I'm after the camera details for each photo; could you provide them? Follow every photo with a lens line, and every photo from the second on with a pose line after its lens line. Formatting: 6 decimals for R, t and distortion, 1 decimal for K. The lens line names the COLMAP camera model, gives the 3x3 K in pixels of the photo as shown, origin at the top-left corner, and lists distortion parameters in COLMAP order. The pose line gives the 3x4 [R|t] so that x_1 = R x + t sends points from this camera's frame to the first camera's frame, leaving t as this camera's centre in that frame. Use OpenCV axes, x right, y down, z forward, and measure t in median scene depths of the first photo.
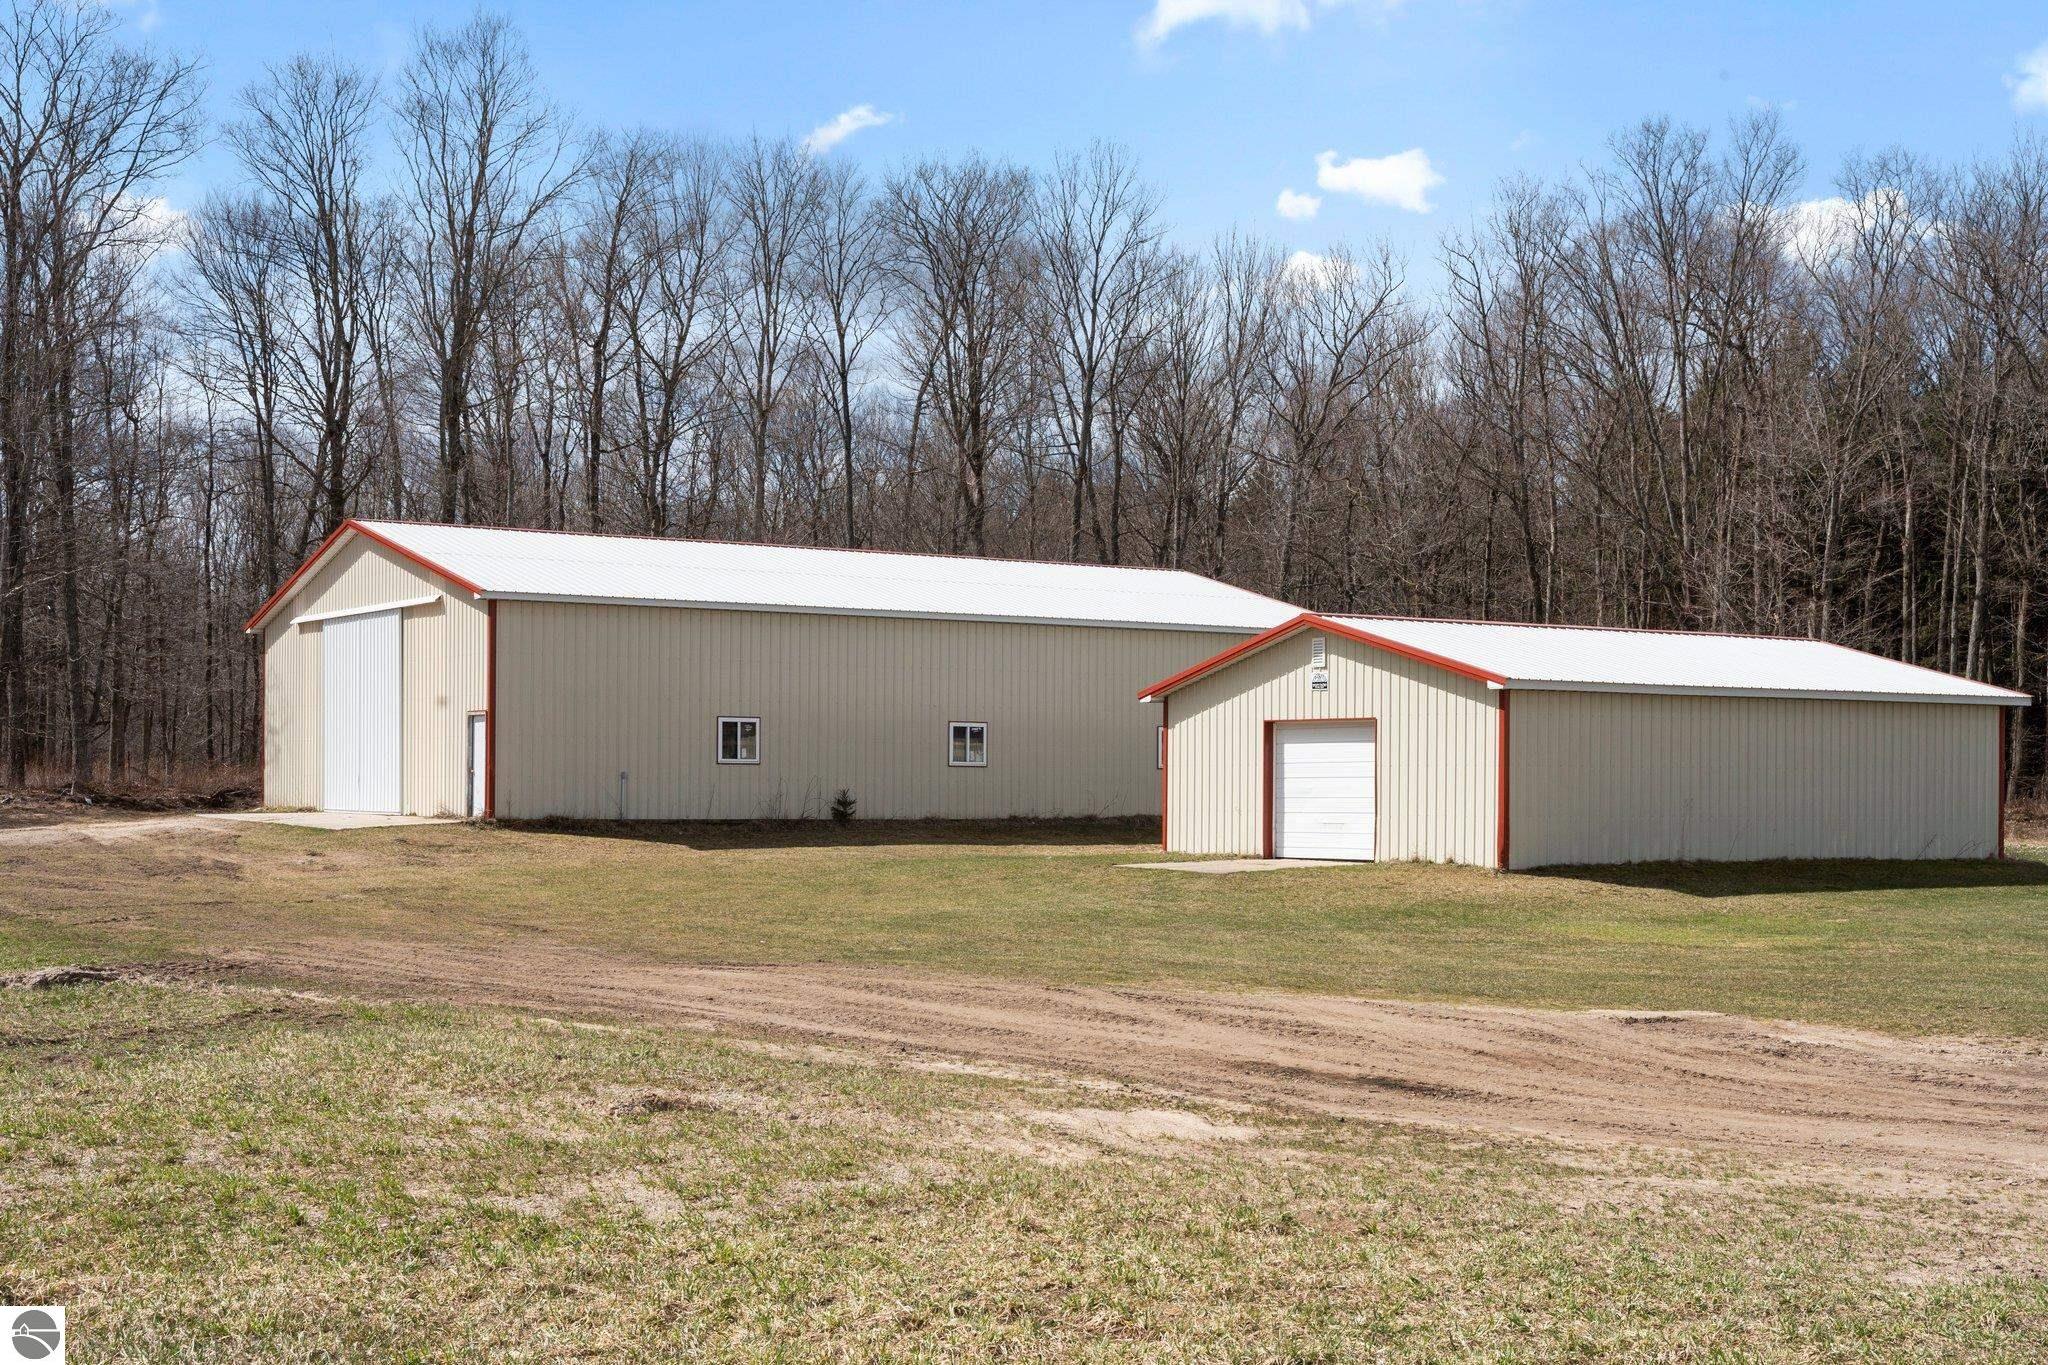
lens RADIAL K [[2666.9, 0, 1023.9], [0, 2666.9, 692.6], [0, 0, 1]] dist [0.000786, 0.000000]
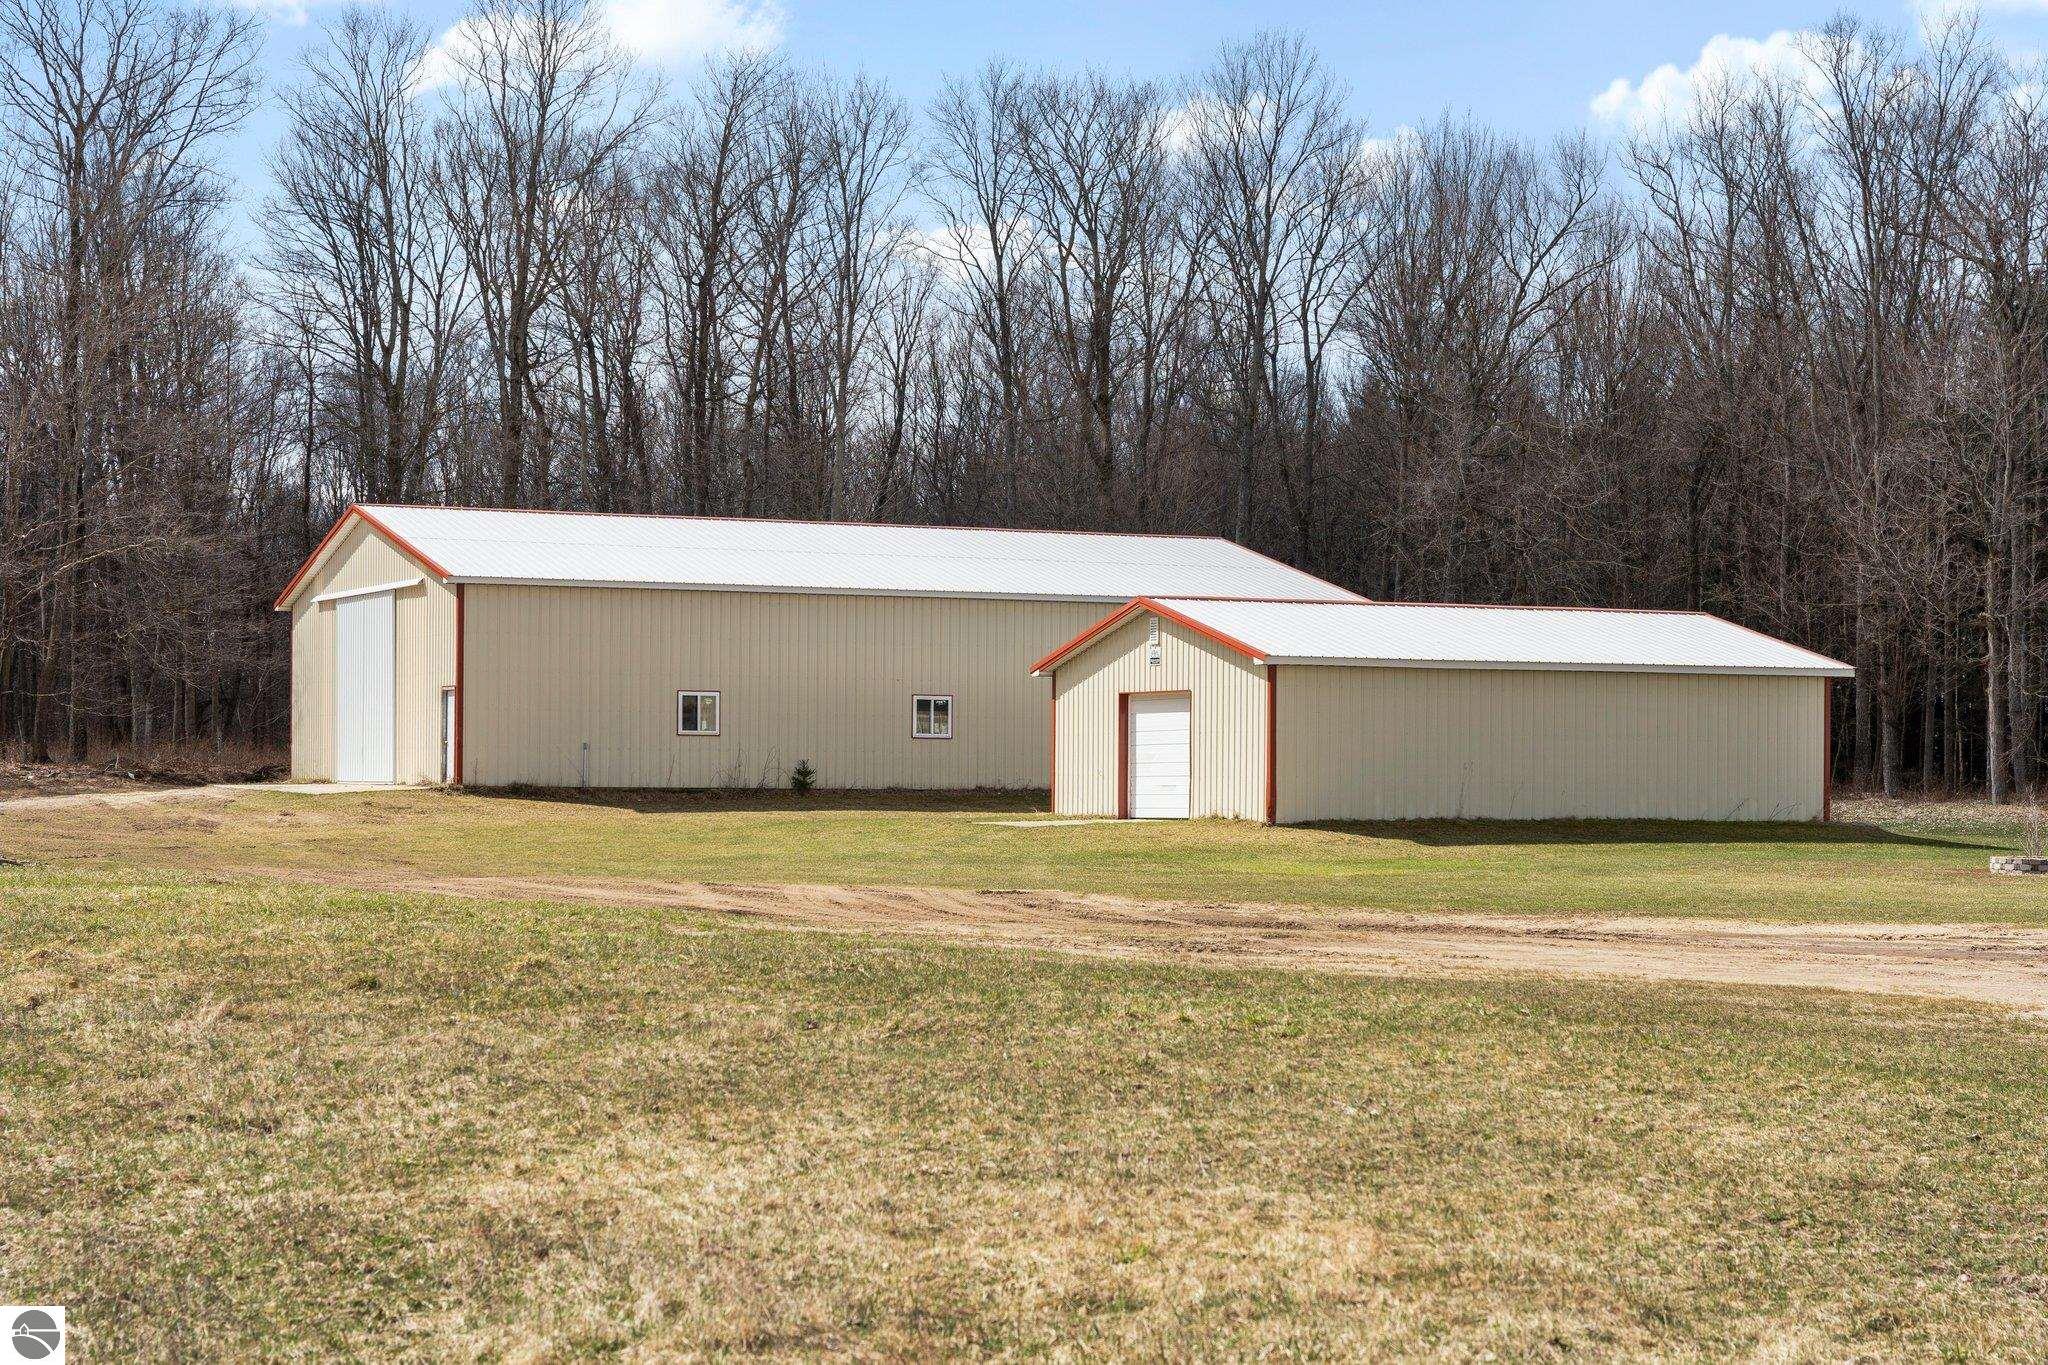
lens RADIAL K [[3656.6, 0, 1024.1], [0, 3656.6, 681.4], [0, 0, 1]] dist [-0.028911, 0.000000]
pose [[0.991201, -0.003616, -0.132316, 0.220470], [0.004522, 0.999968, 0.006553, -0.003665], [0.132288, -0.007094, 0.991186, -0.434164]]
